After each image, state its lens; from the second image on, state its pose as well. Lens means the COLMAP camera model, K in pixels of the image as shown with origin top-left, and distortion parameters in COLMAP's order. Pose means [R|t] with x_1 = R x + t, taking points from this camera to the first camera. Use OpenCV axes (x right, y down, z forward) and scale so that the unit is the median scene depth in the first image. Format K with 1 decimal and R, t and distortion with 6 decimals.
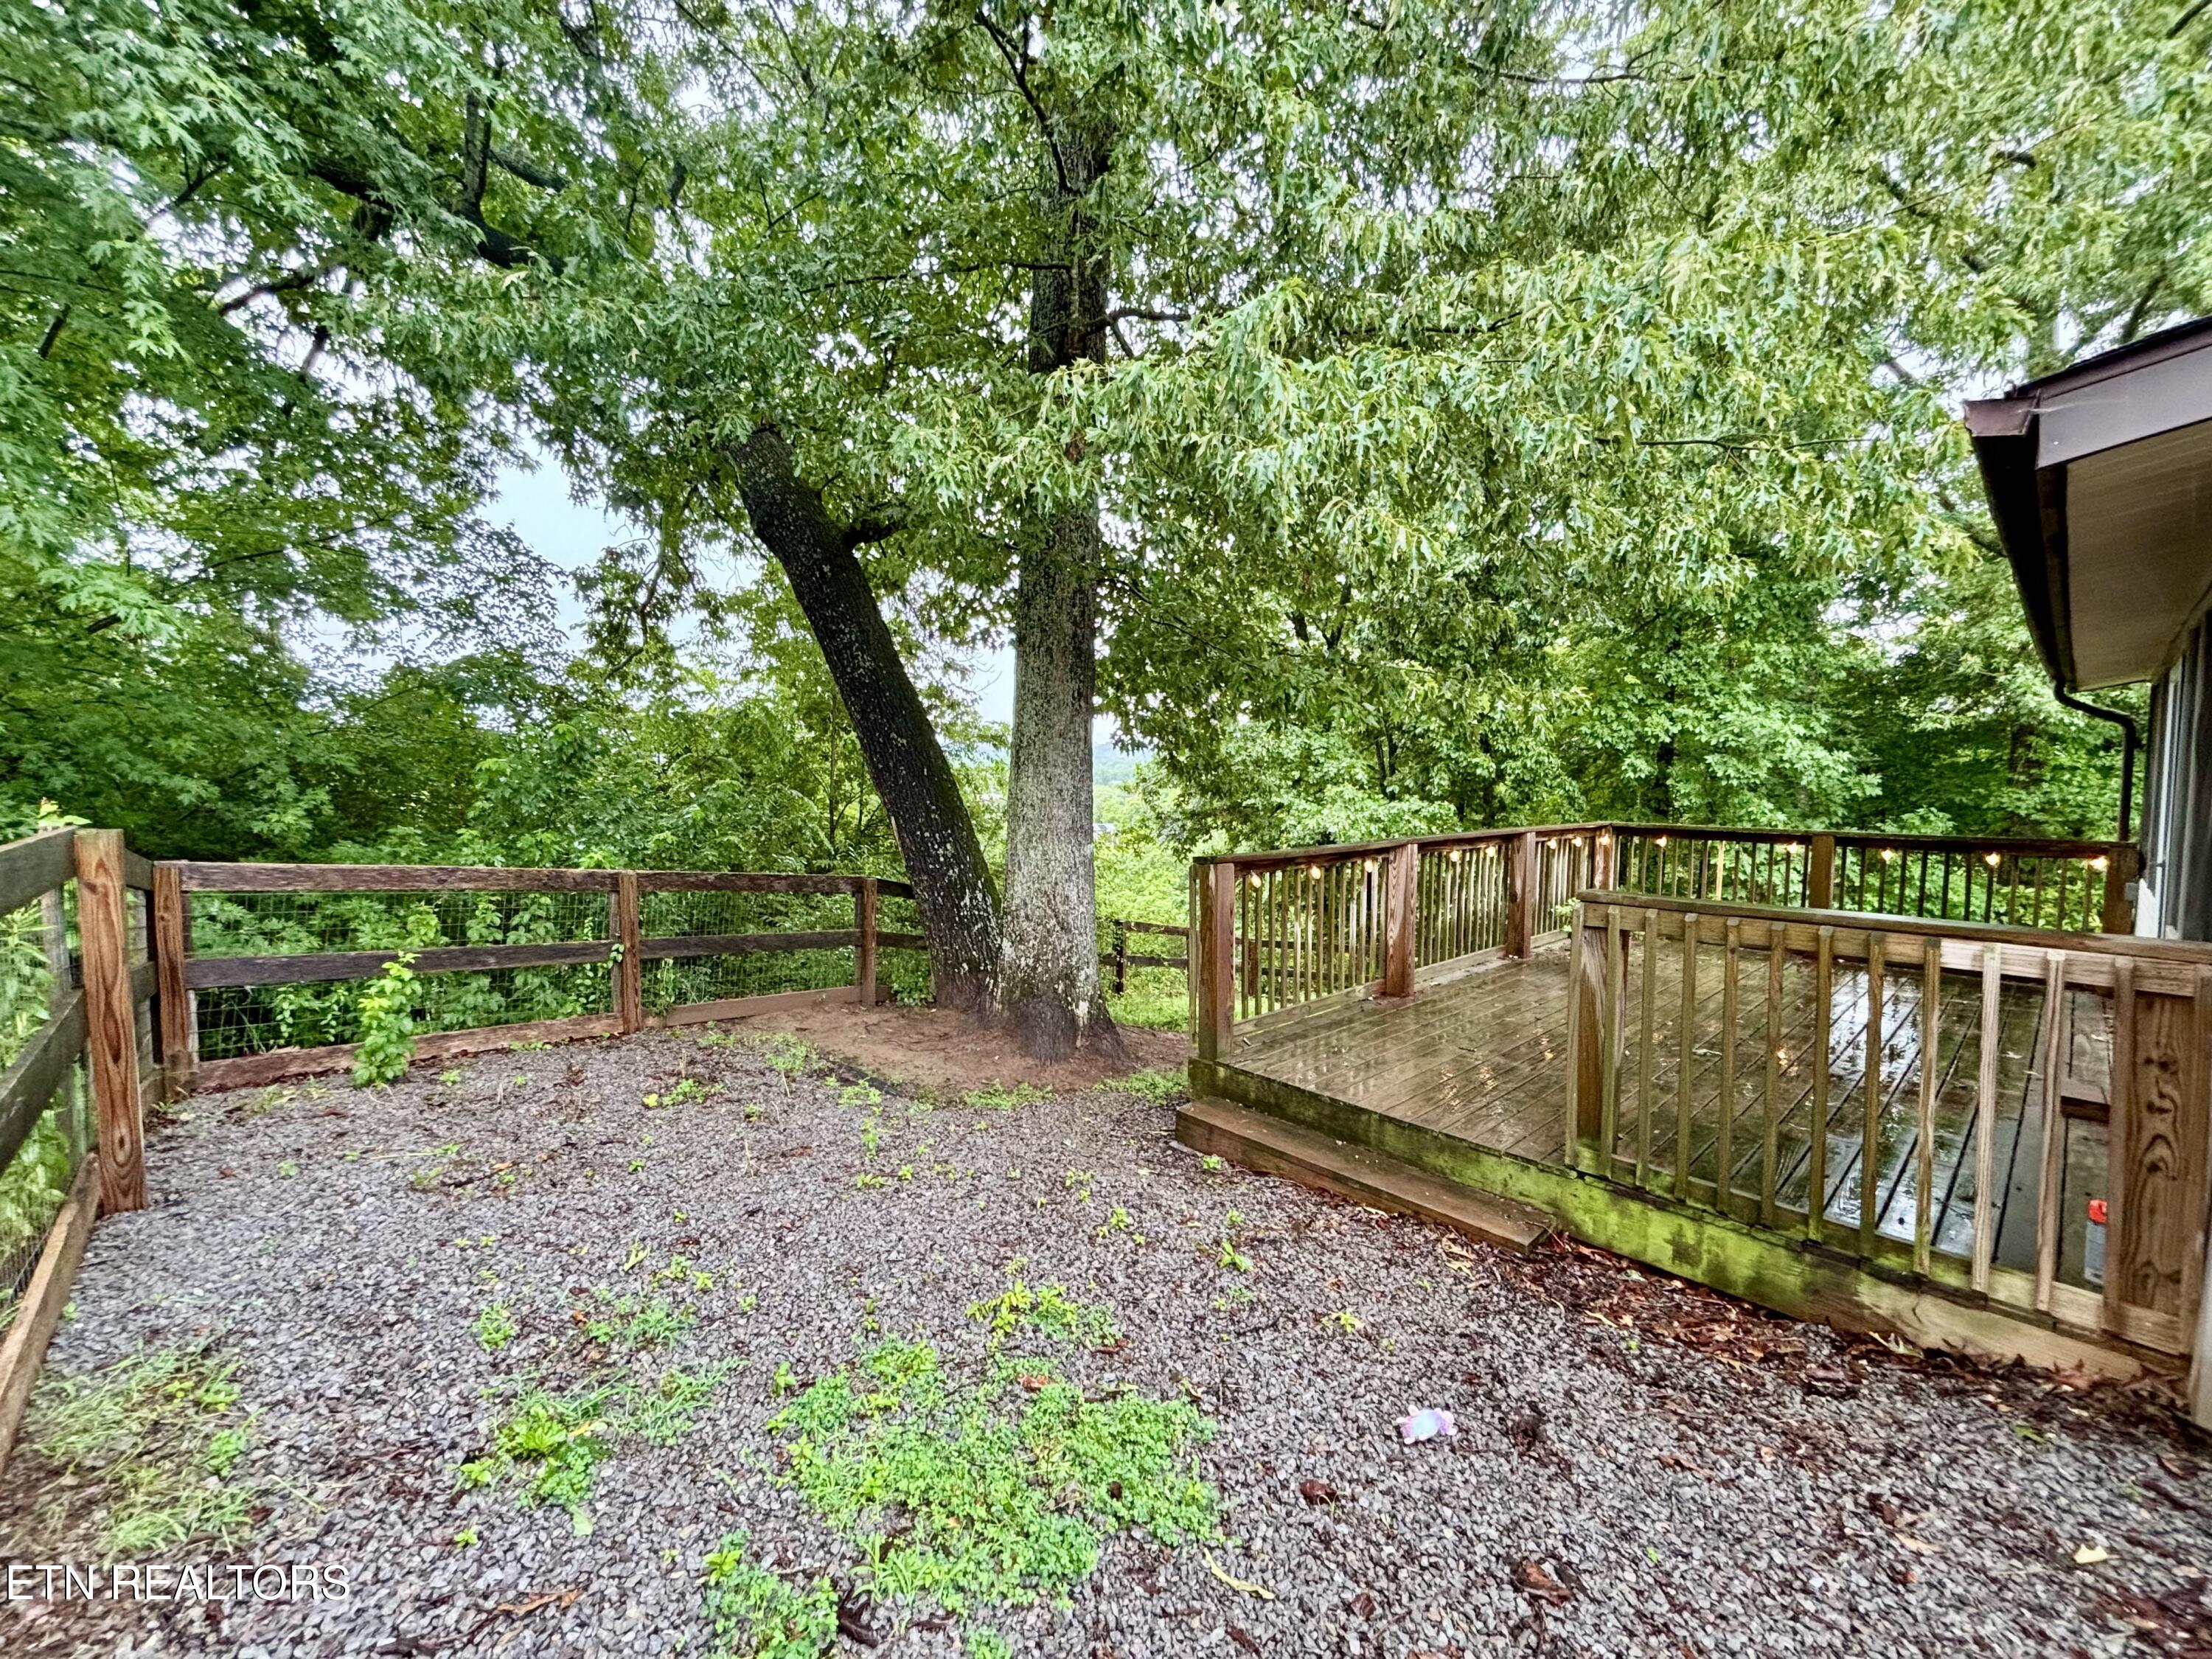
lens RADIAL K [[886.5, 0, 1099.6], [0, 886.5, 831.1], [0, 0, 1]] dist [0.008932, -0.000251]
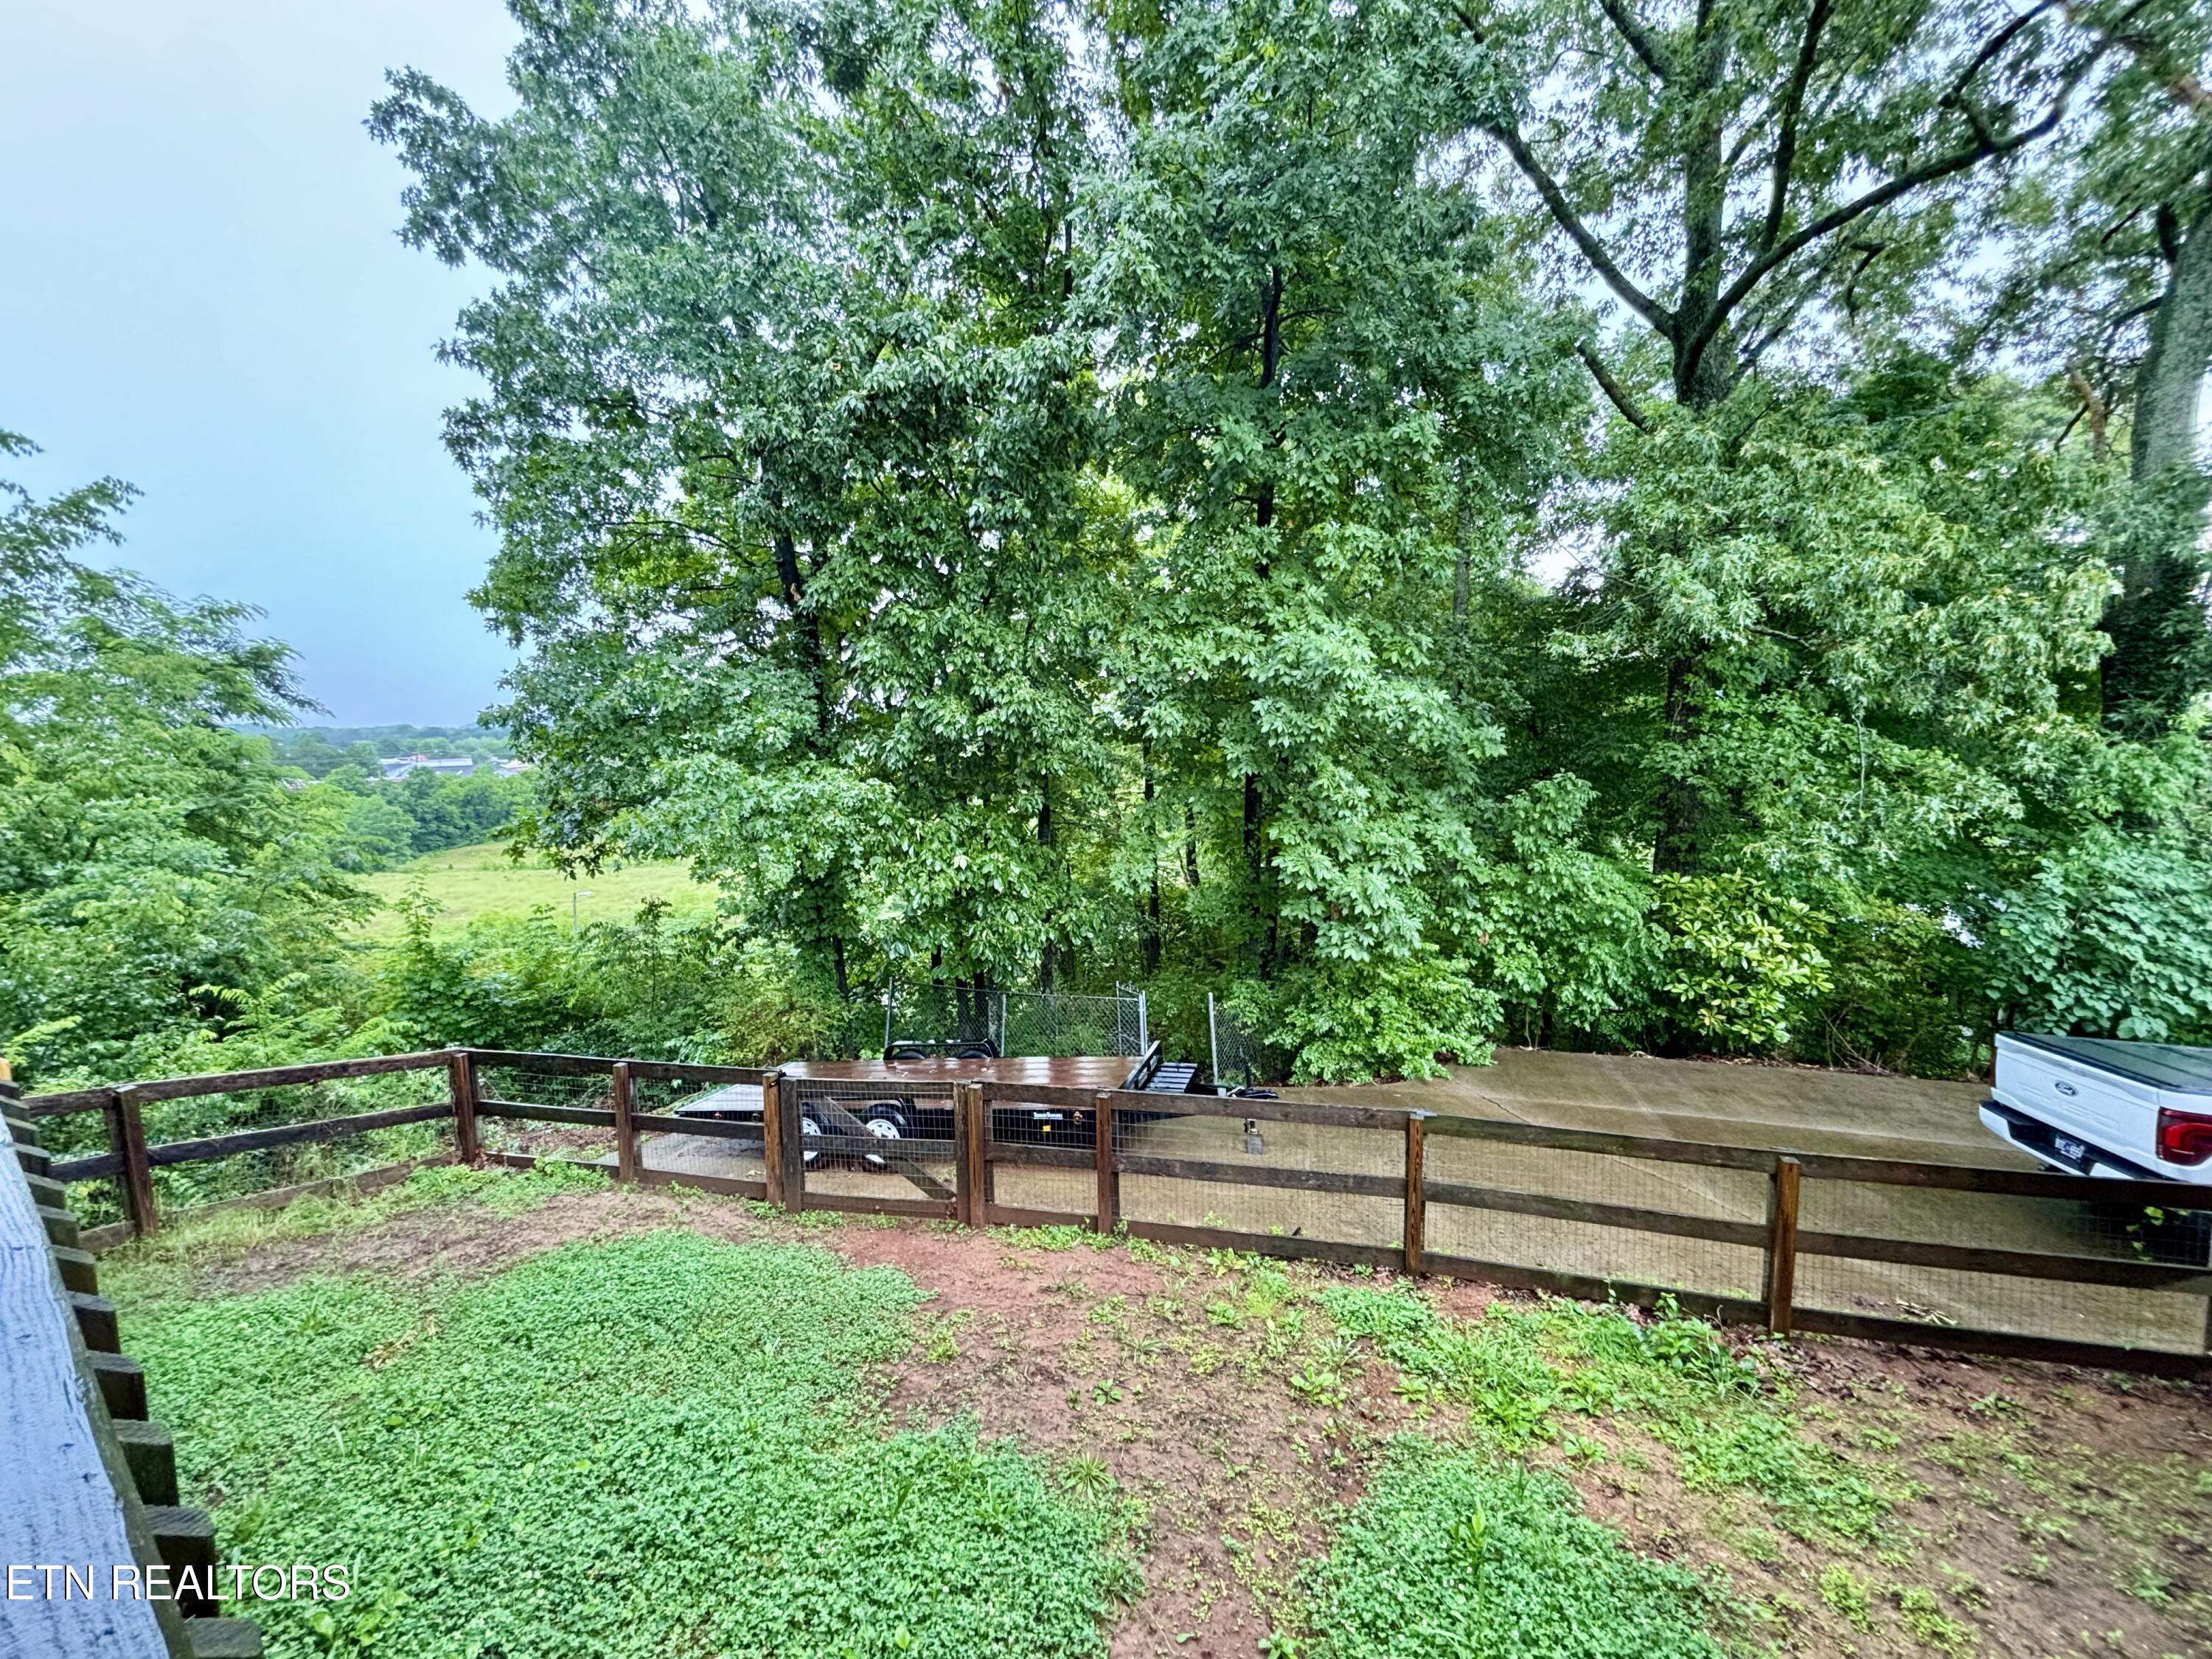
lens RADIAL K [[886.5, 0, 1099.6], [0, 886.5, 831.1], [0, 0, 1]] dist [0.008932, -0.000251]
pose [[0.977767, -0.037541, 0.206307, 0.428836], [0.029297, 0.998651, 0.042871, -0.021472], [-0.207638, -0.035874, 0.977548, 0.394189]]
